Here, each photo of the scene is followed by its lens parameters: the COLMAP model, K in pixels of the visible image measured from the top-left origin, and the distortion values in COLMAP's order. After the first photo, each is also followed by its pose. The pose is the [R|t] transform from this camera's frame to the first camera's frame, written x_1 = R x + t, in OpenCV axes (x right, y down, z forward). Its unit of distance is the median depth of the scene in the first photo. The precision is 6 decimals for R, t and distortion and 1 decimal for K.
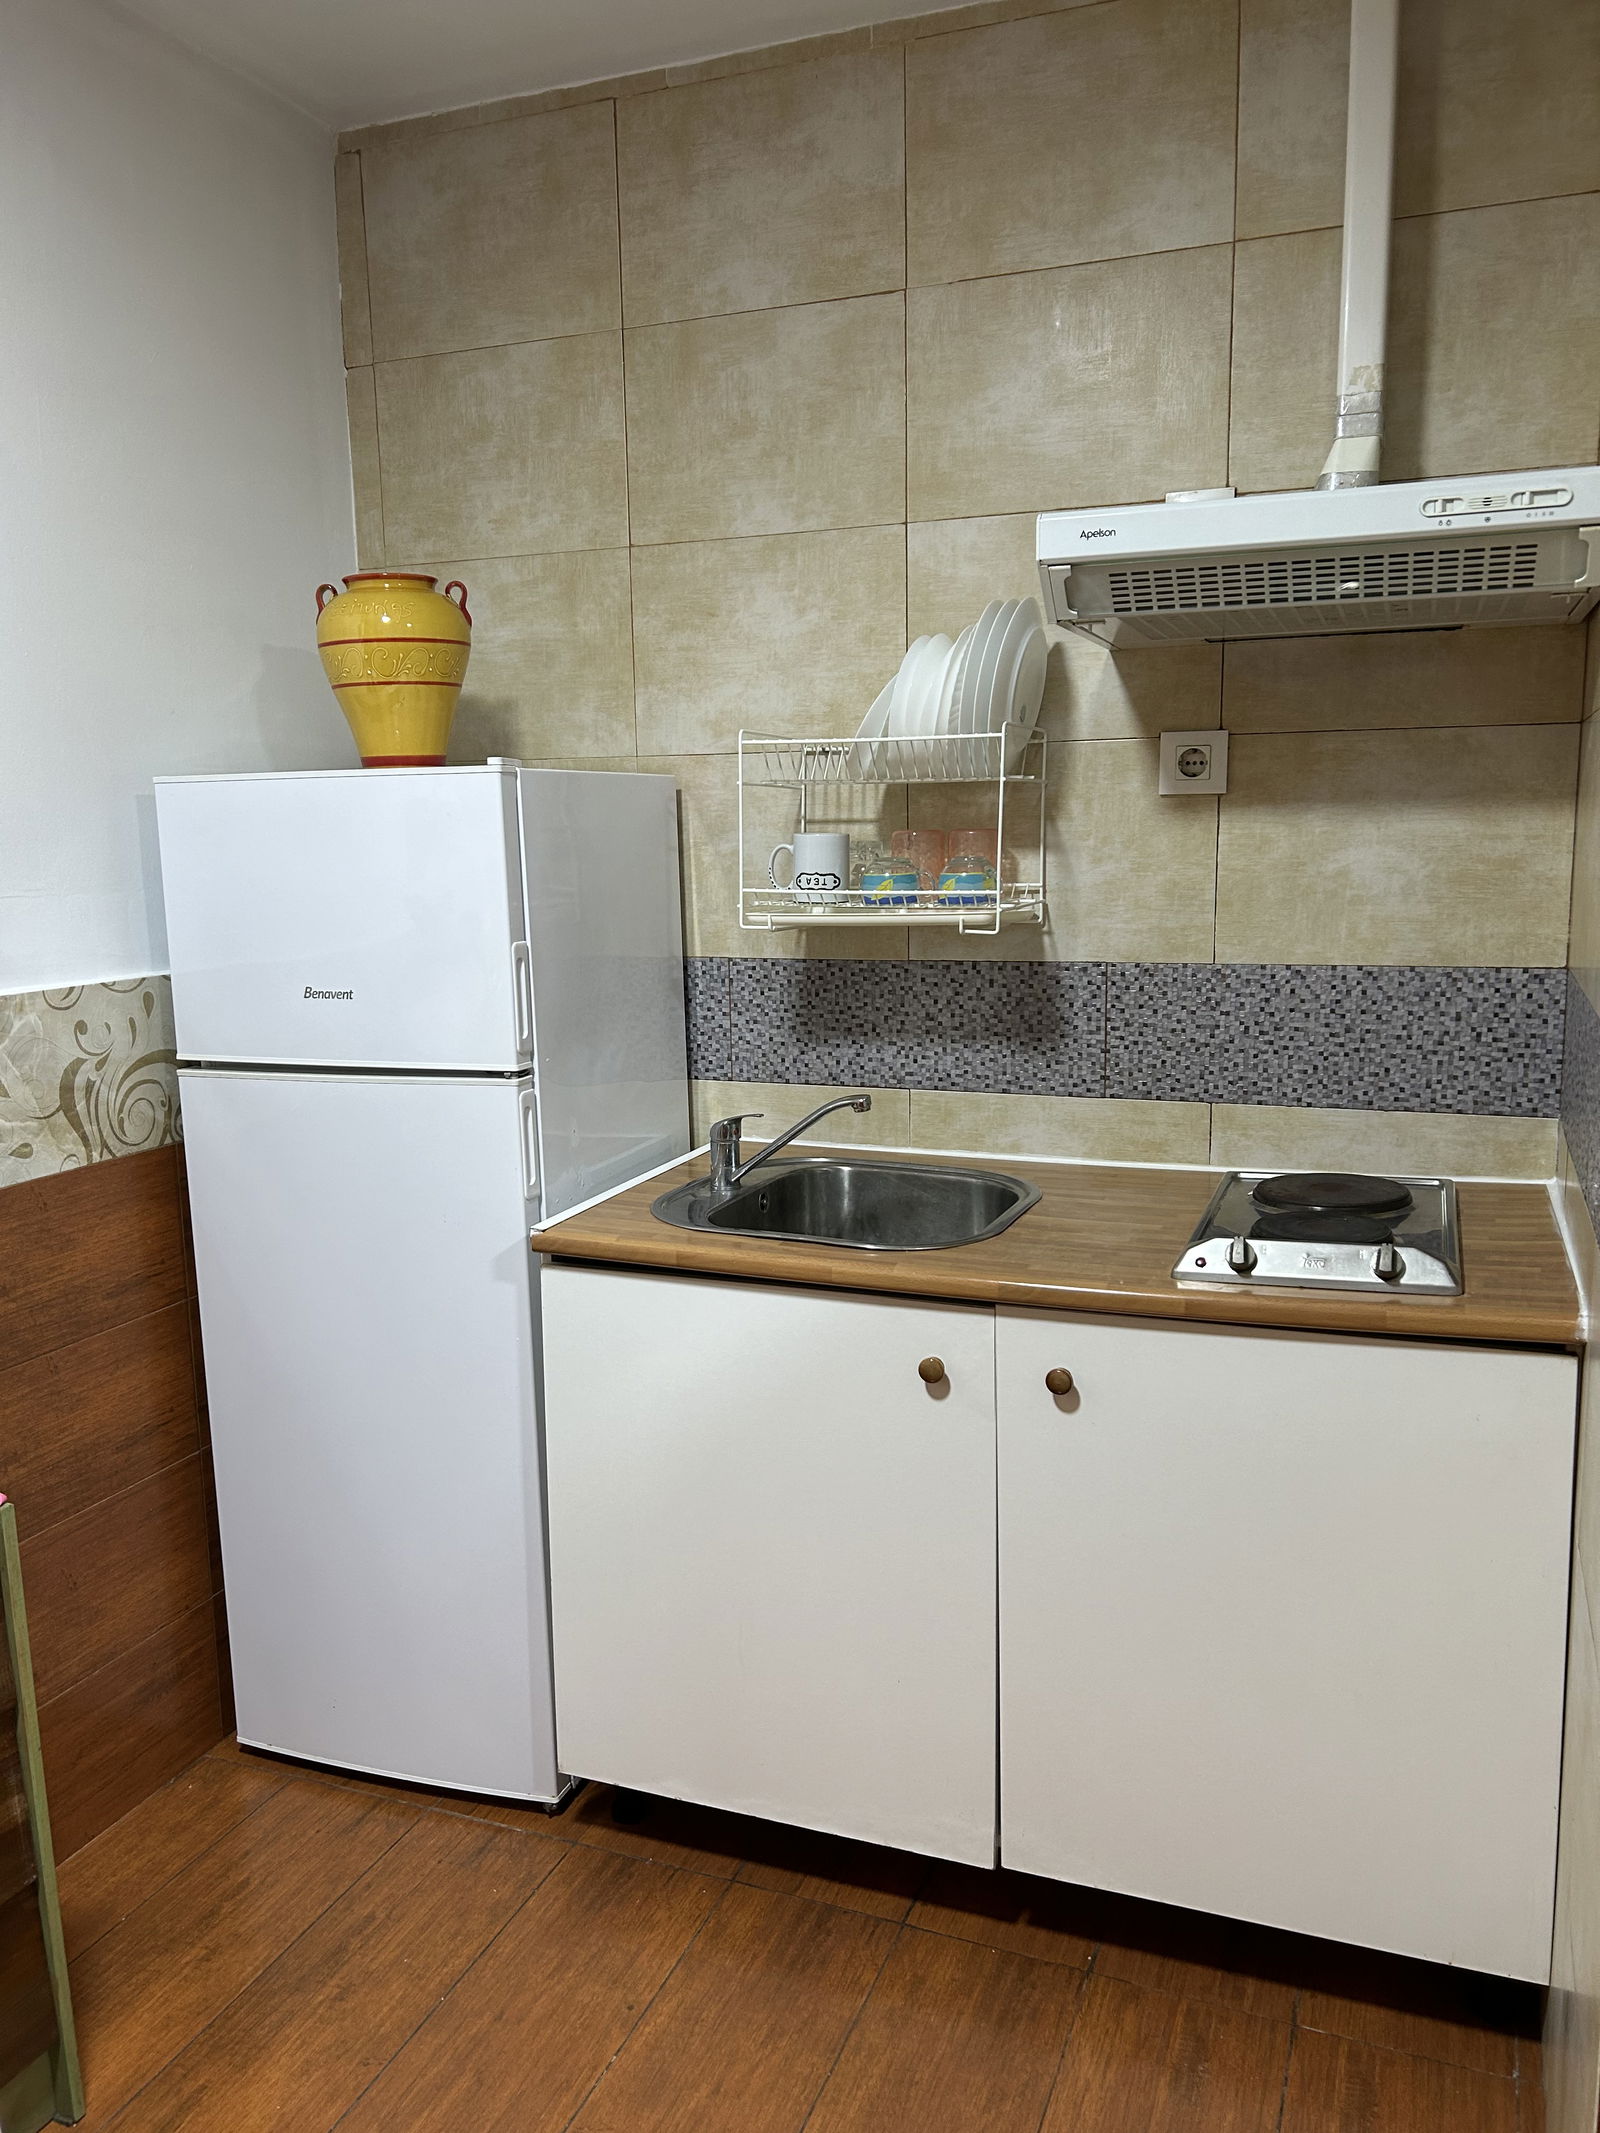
lens RADIAL K [[1635.3, 0, 813.0], [0, 1635.3, 1080.9], [0, 0, 1]] dist [0.064097, -0.071473]
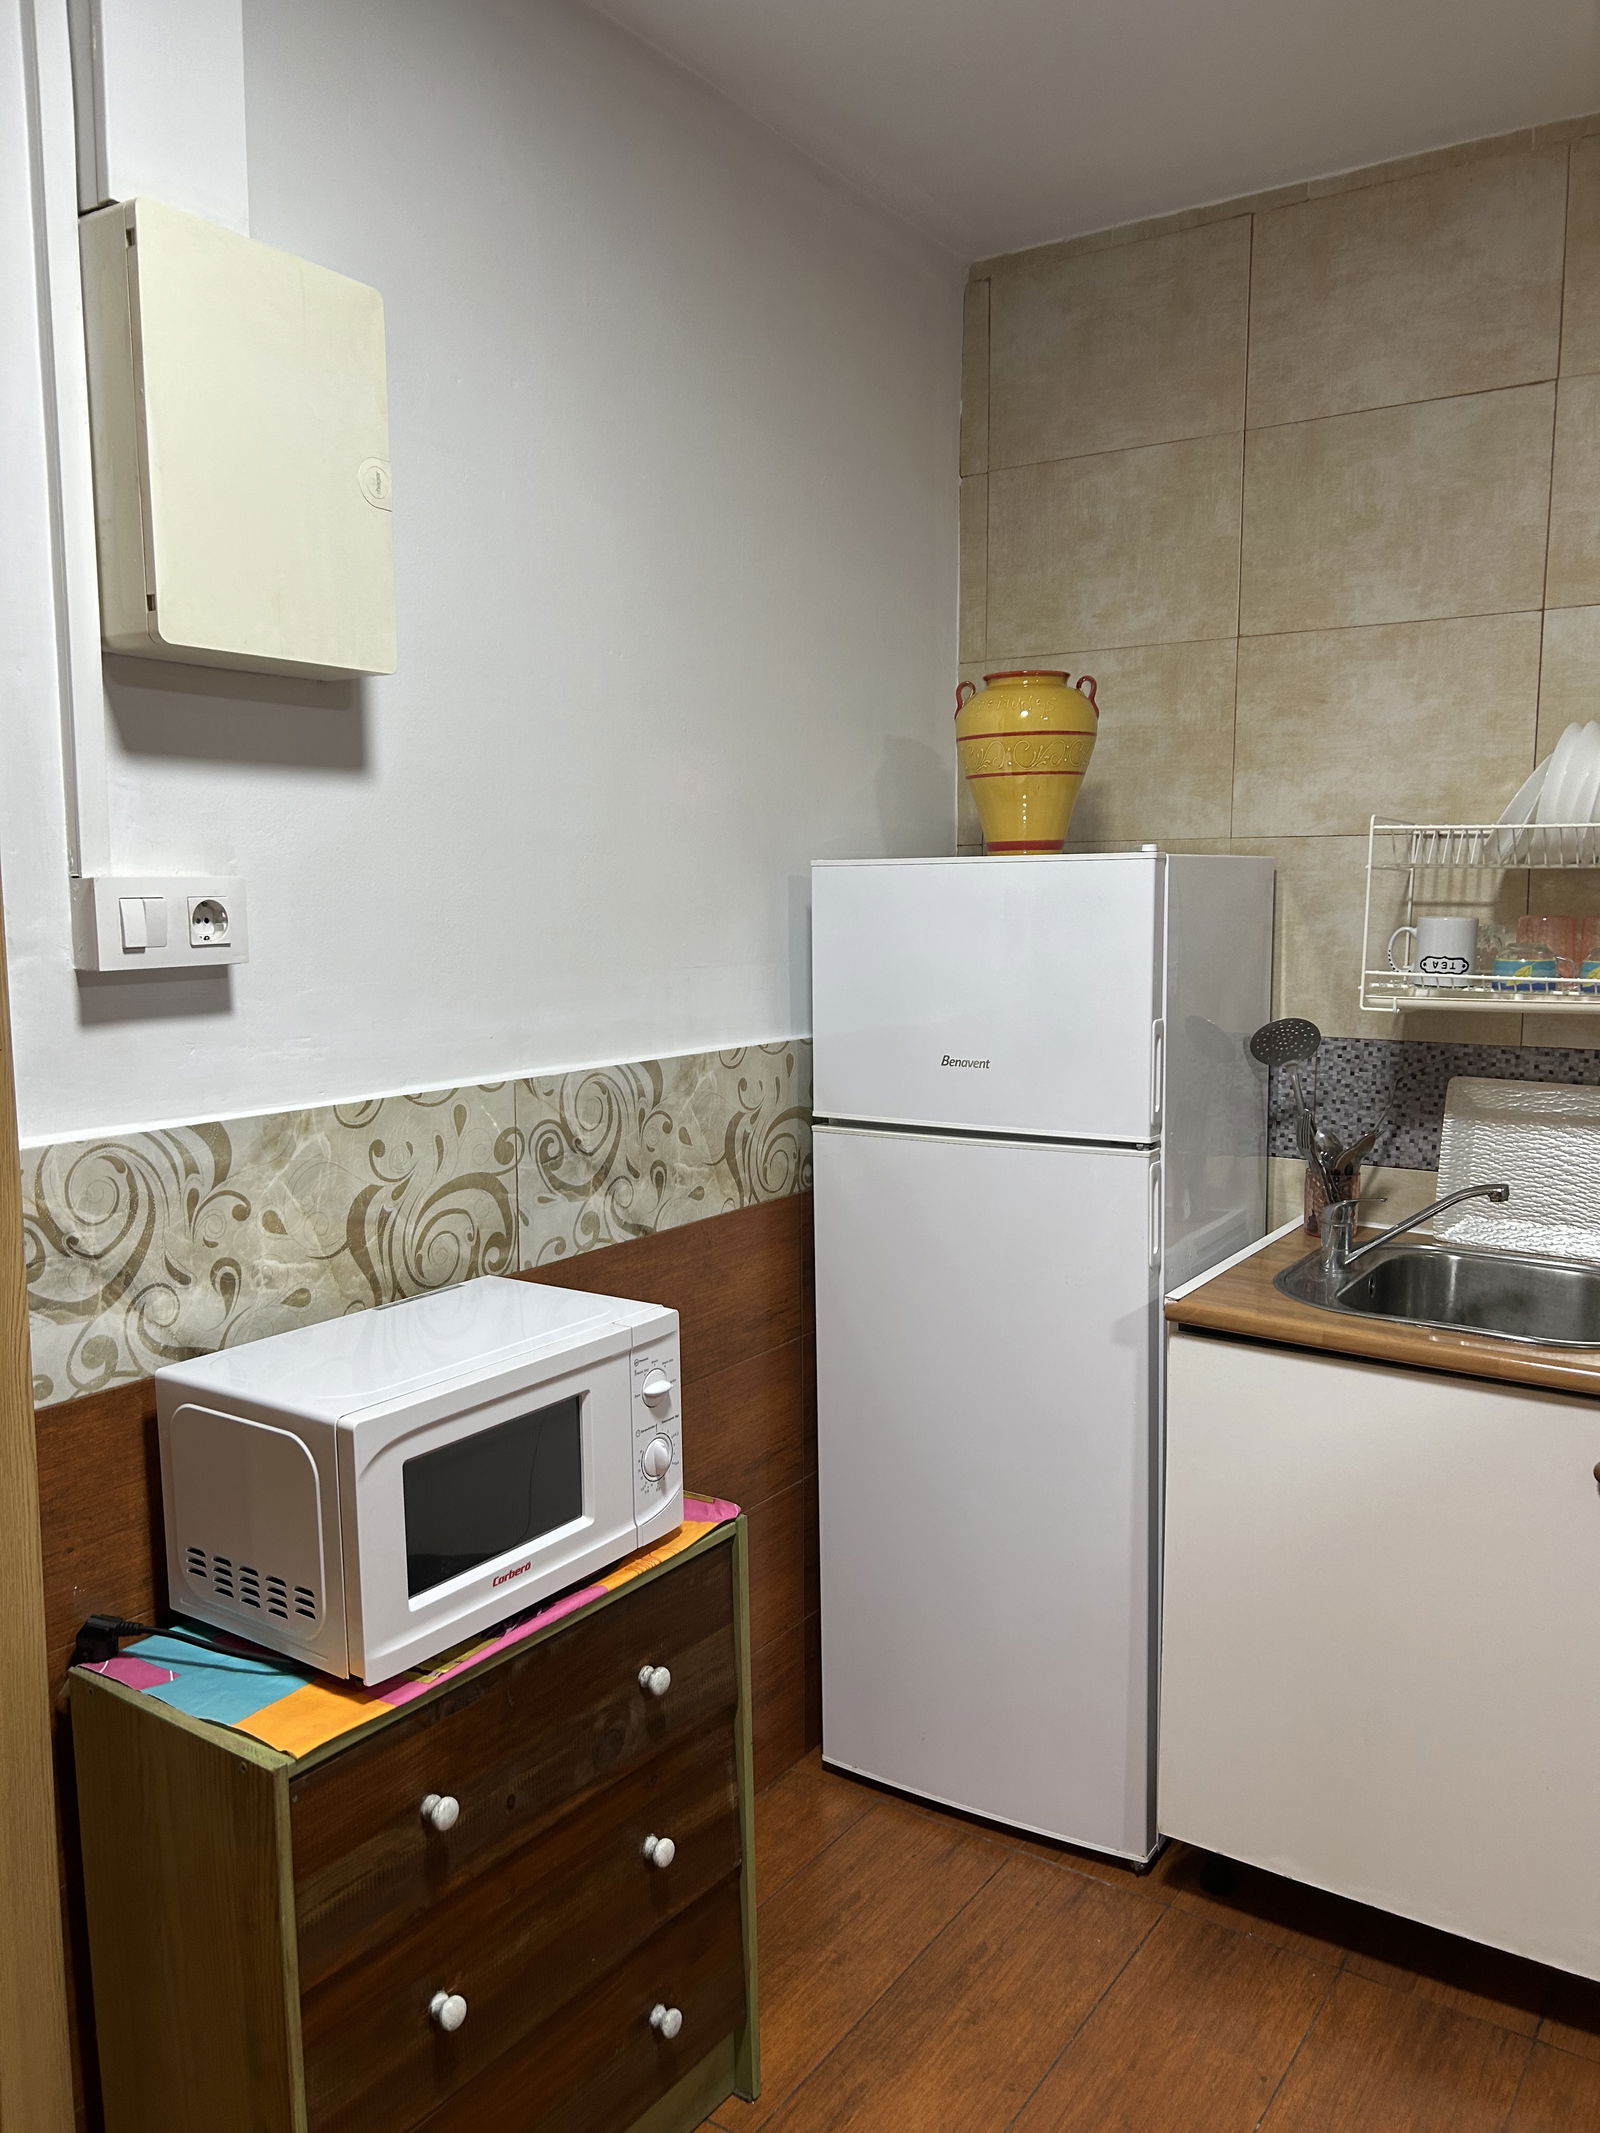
lens RADIAL K [[1635.3, 0, 808.9], [0, 1635.3, 1082.1], [0, 0, 1]] dist [0.064097, -0.071473]
pose [[0.976742, 0.040319, -0.210591, -0.161151], [-0.047856, 0.998379, -0.030816, -0.002075], [0.209007, 0.040177, 0.977088, -0.058251]]
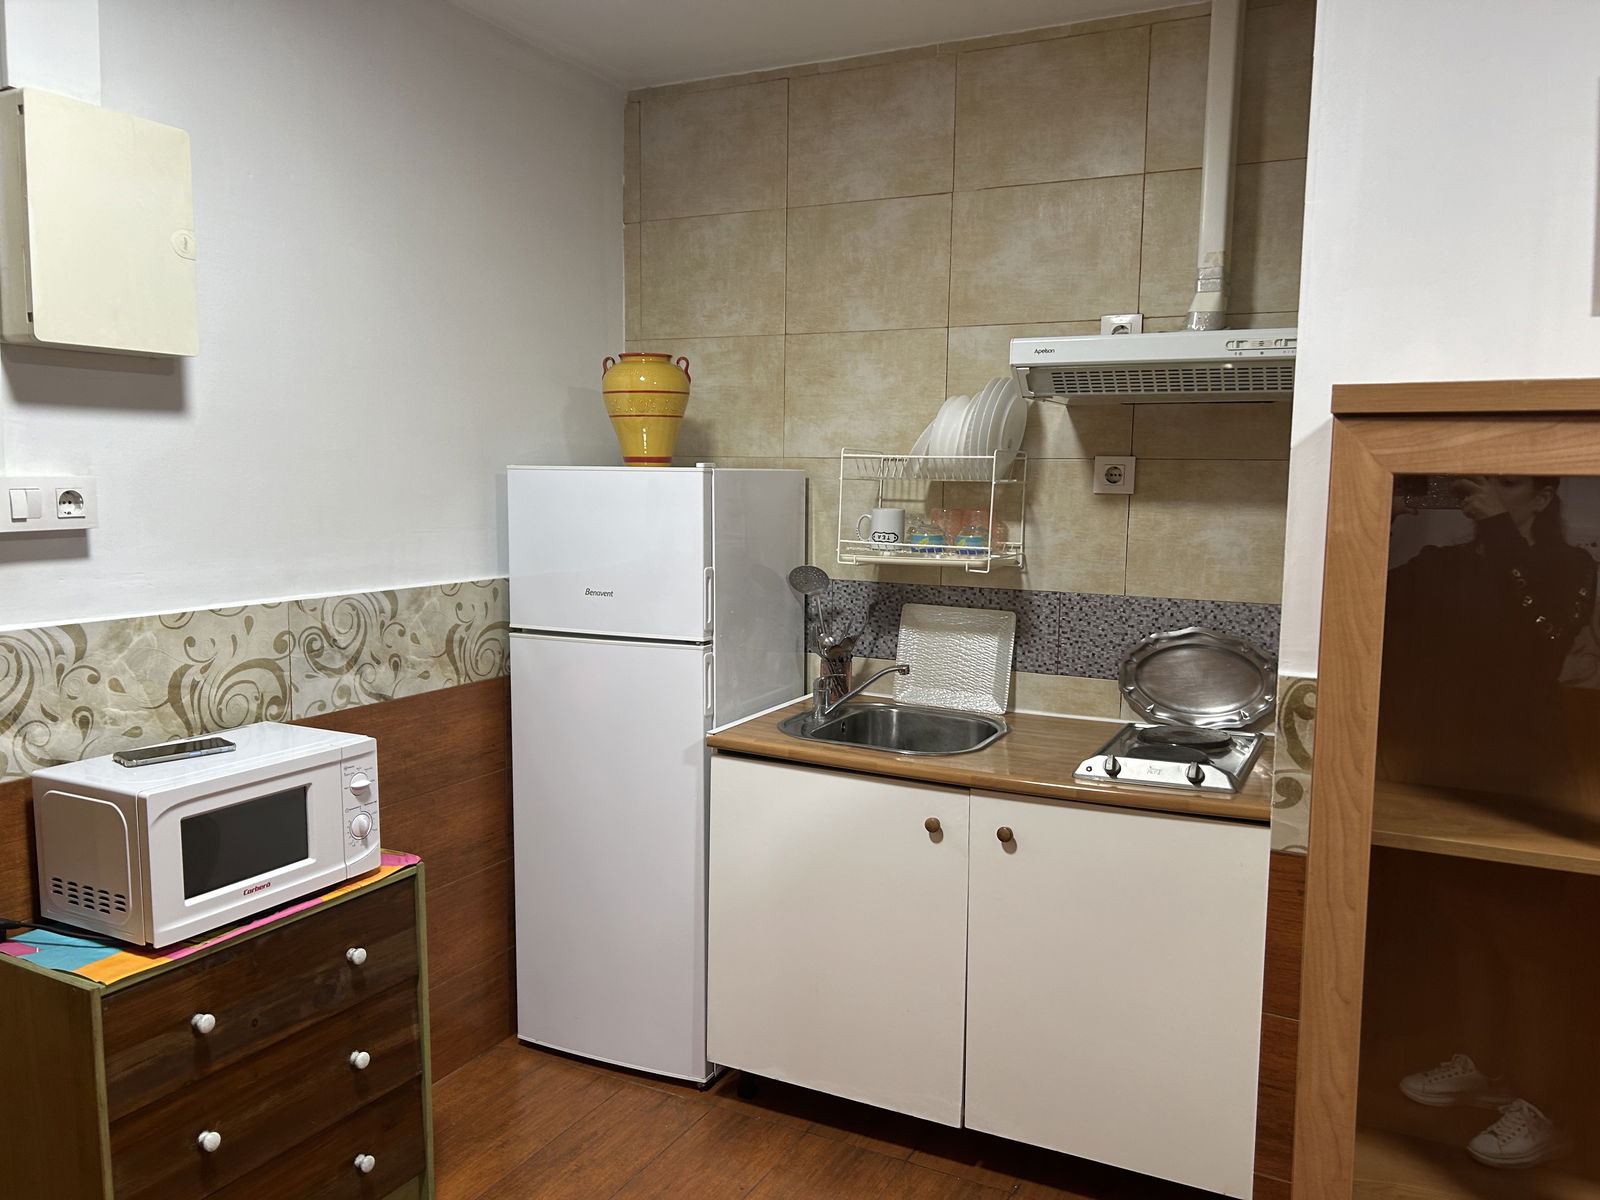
lens RADIAL K [[1226.7, 0, 812.8], [0, 1226.7, 599.3], [0, 0, 1]] dist [0.064097, -0.071473]
pose [[0.995275, 0.040918, -0.088054, 0.042729], [-0.045563, 0.997638, -0.051406, 0.009791], [0.085742, 0.055175, 0.994788, -0.257185]]
